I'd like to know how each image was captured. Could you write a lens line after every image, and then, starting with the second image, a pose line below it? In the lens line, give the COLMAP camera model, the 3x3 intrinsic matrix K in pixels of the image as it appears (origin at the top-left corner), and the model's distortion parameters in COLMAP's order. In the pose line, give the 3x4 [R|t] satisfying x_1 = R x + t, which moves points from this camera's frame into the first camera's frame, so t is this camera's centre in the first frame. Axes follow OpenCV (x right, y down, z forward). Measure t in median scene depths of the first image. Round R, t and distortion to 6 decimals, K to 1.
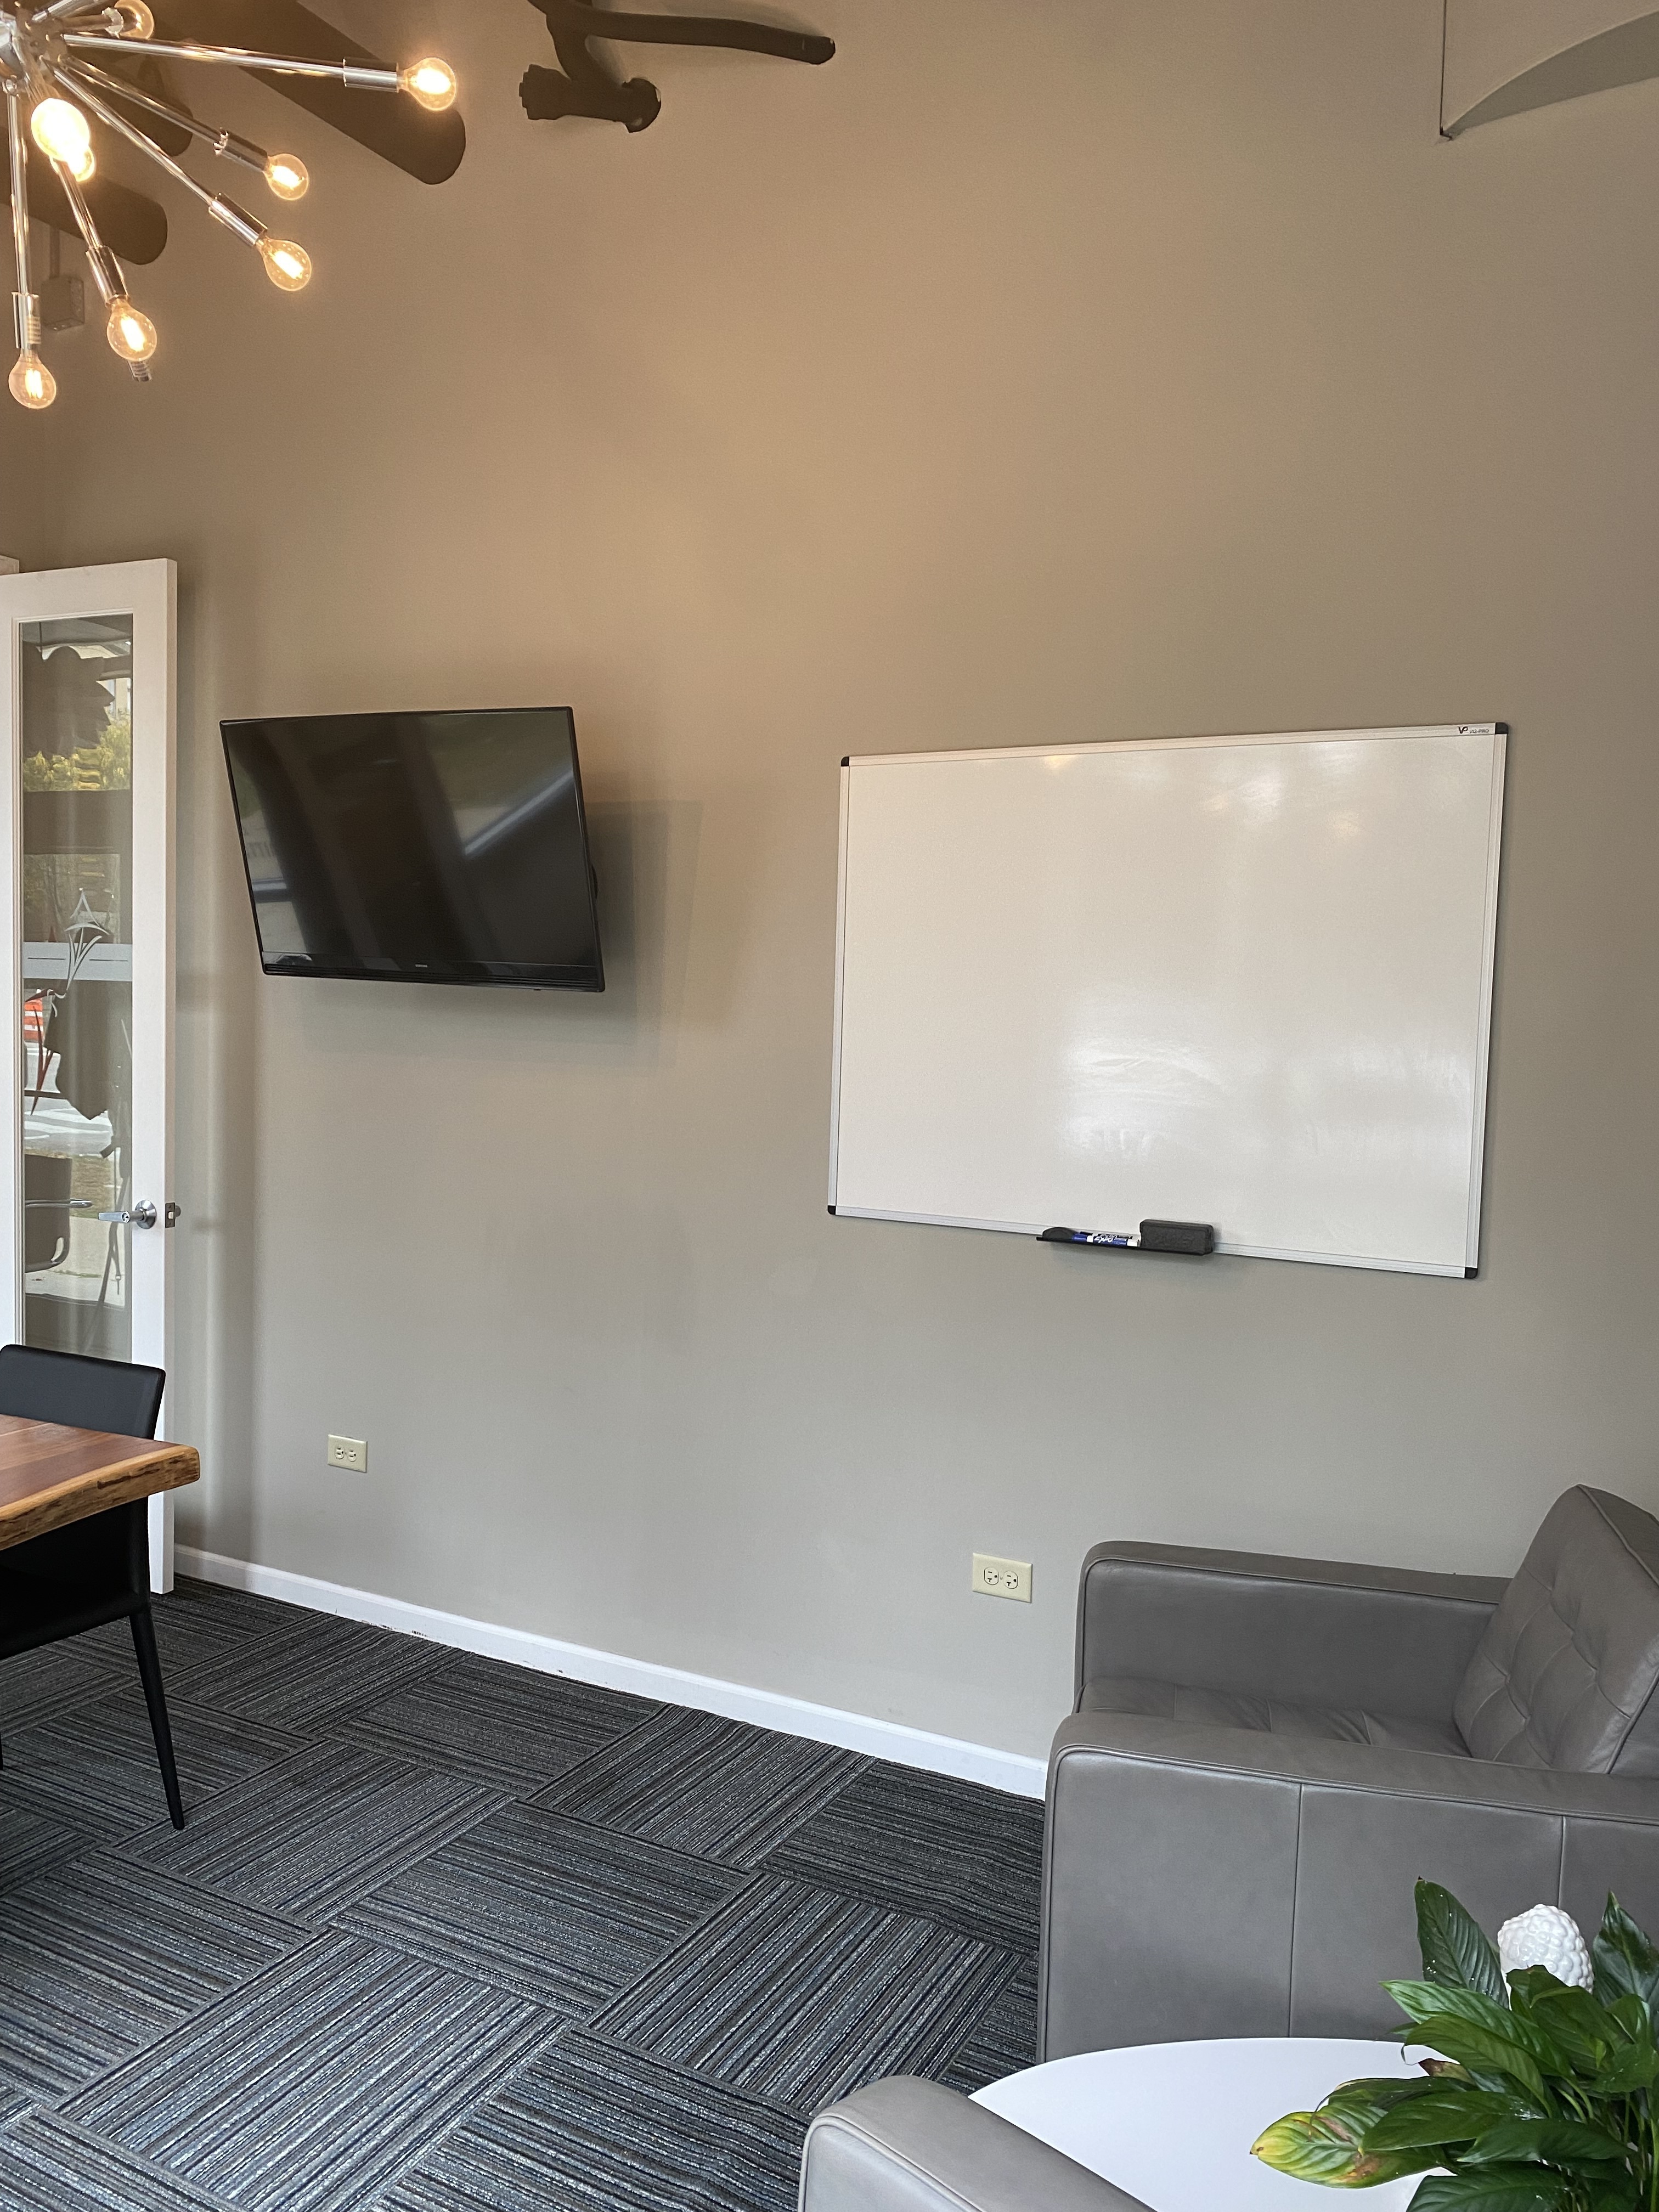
lens RADIAL K [[1680.6, 0, 821.5], [0, 1680.6, 1087.4], [0, 0, 1]] dist [0.009880, -0.010580]
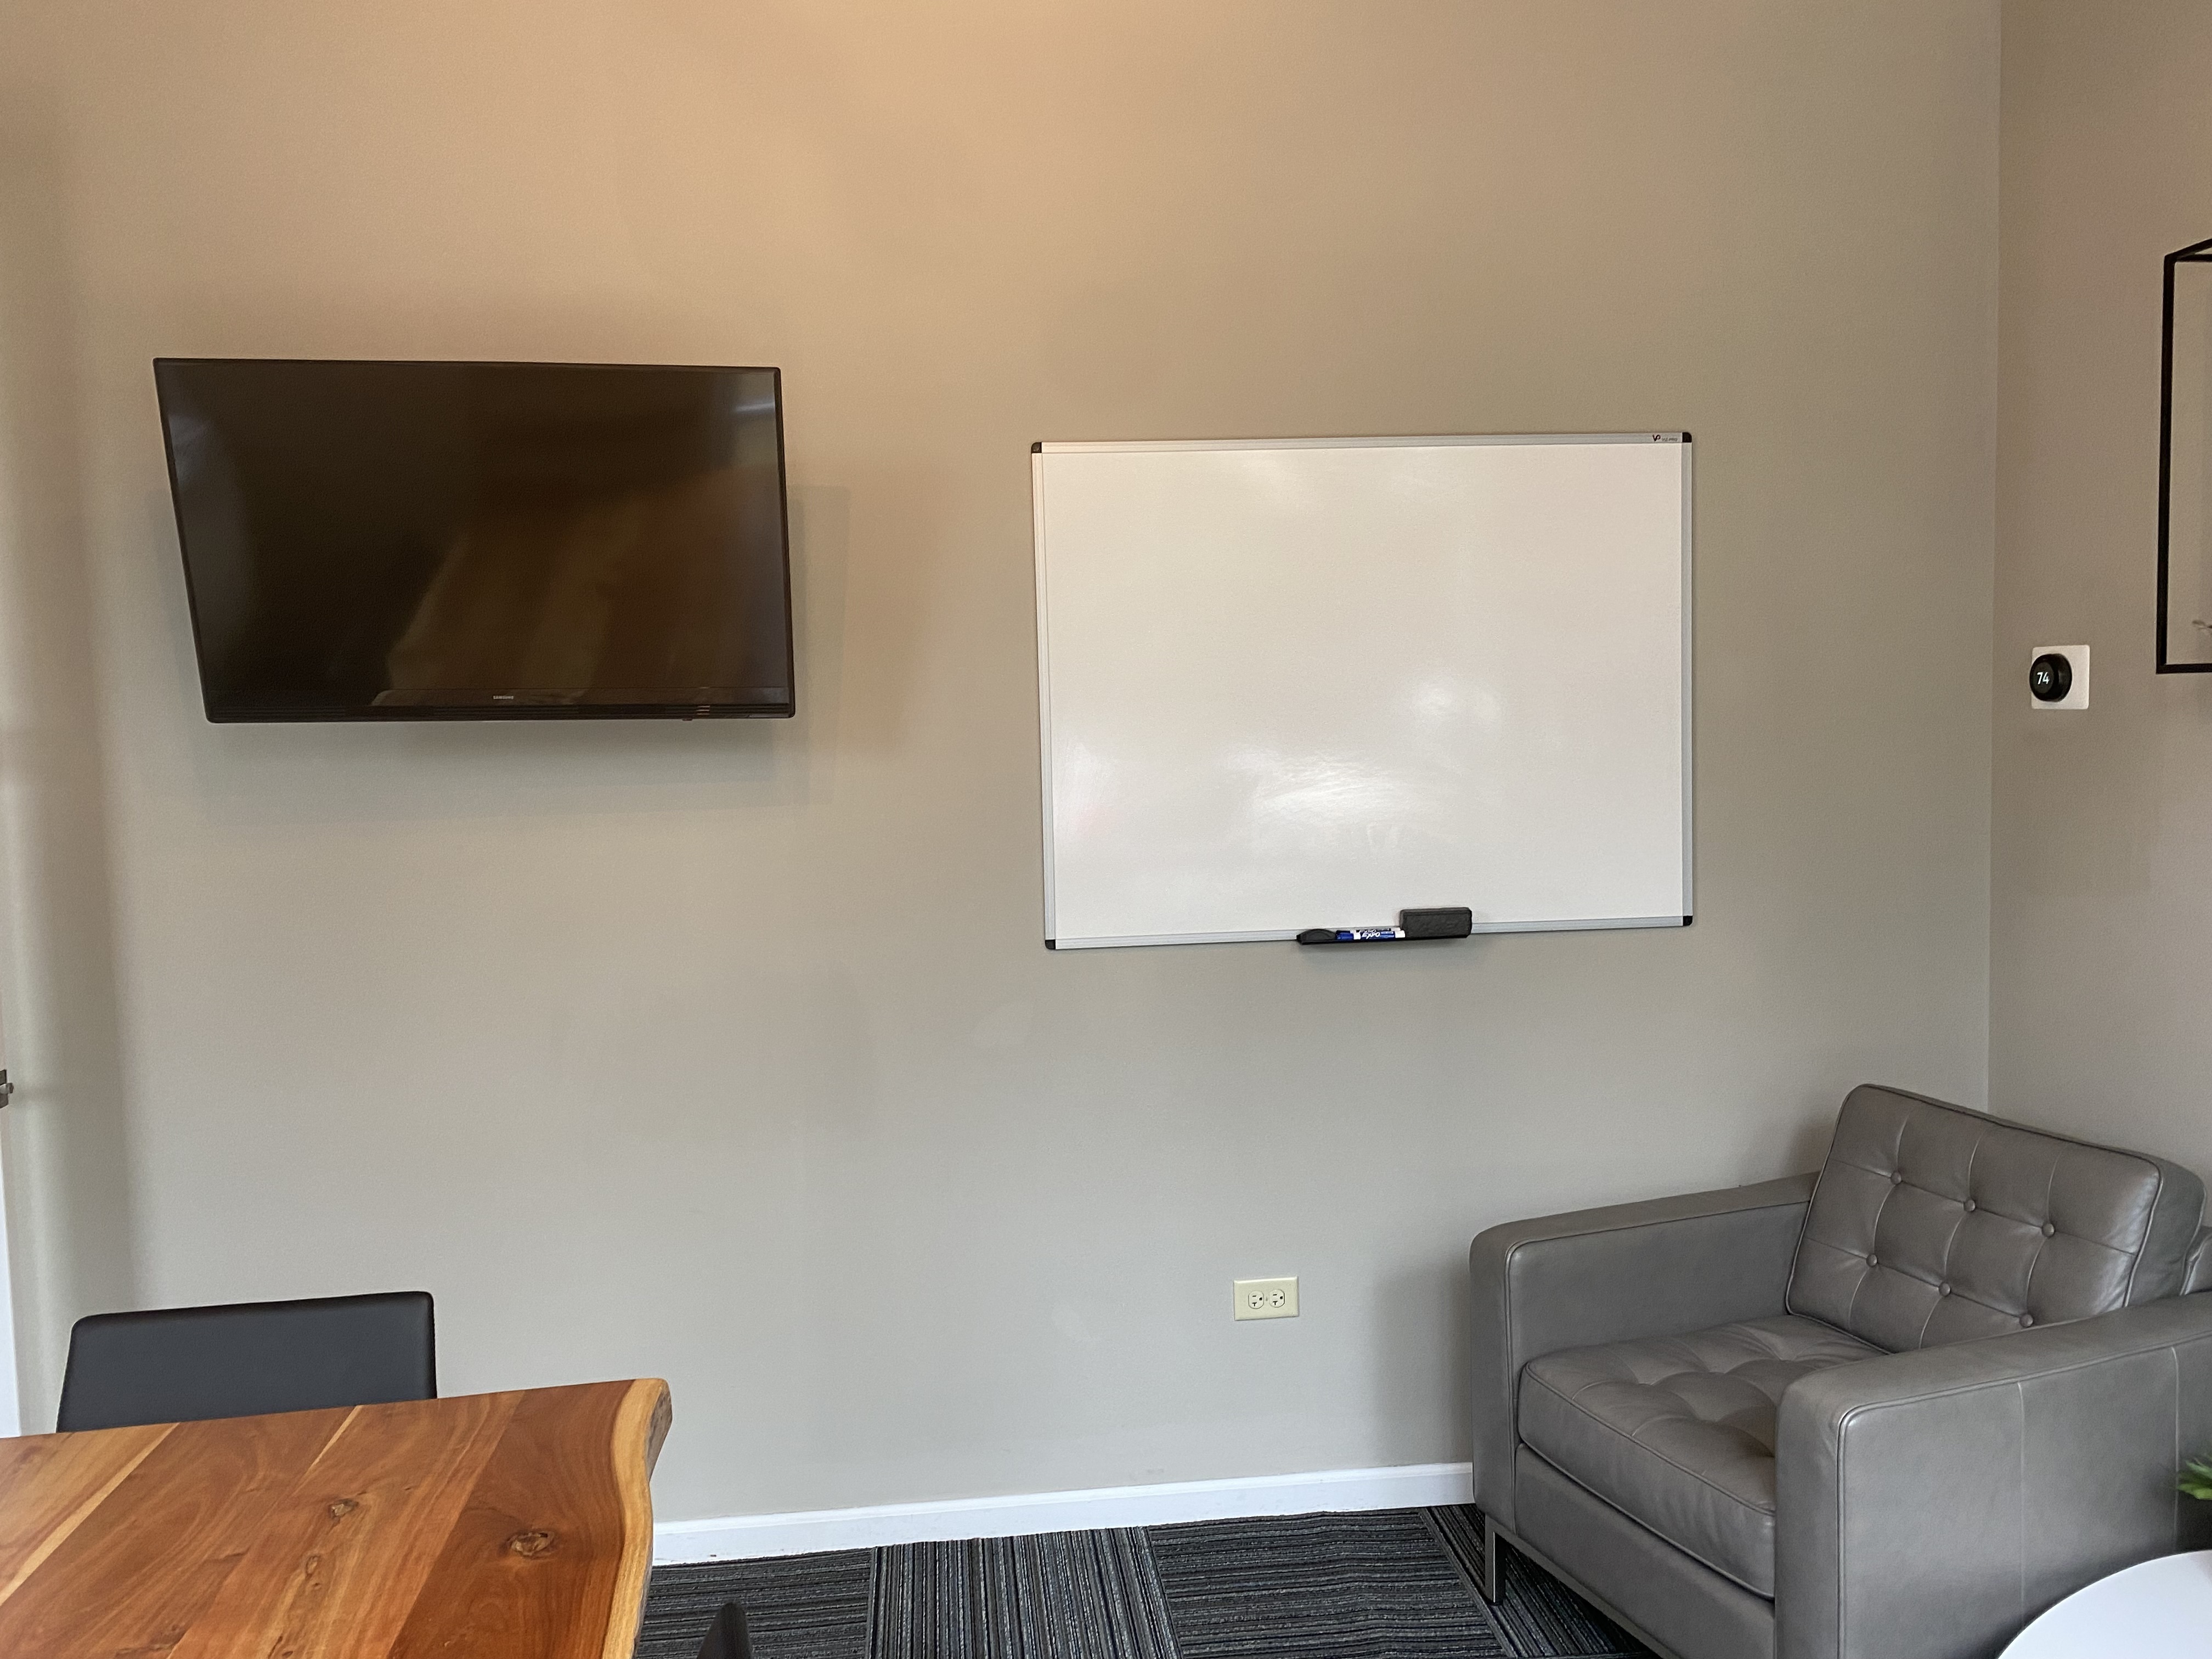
lens RADIAL K [[1660.9, 0, 1102.9], [0, 1660.9, 789.0], [0, 0, 1]] dist [0.004284, -0.001277]
pose [[0.829032, -0.078996, 0.553593, -0.479515], [0.080210, 0.996533, 0.022084, -0.028982], [-0.553419, 0.026095, 0.832494, 0.251165]]
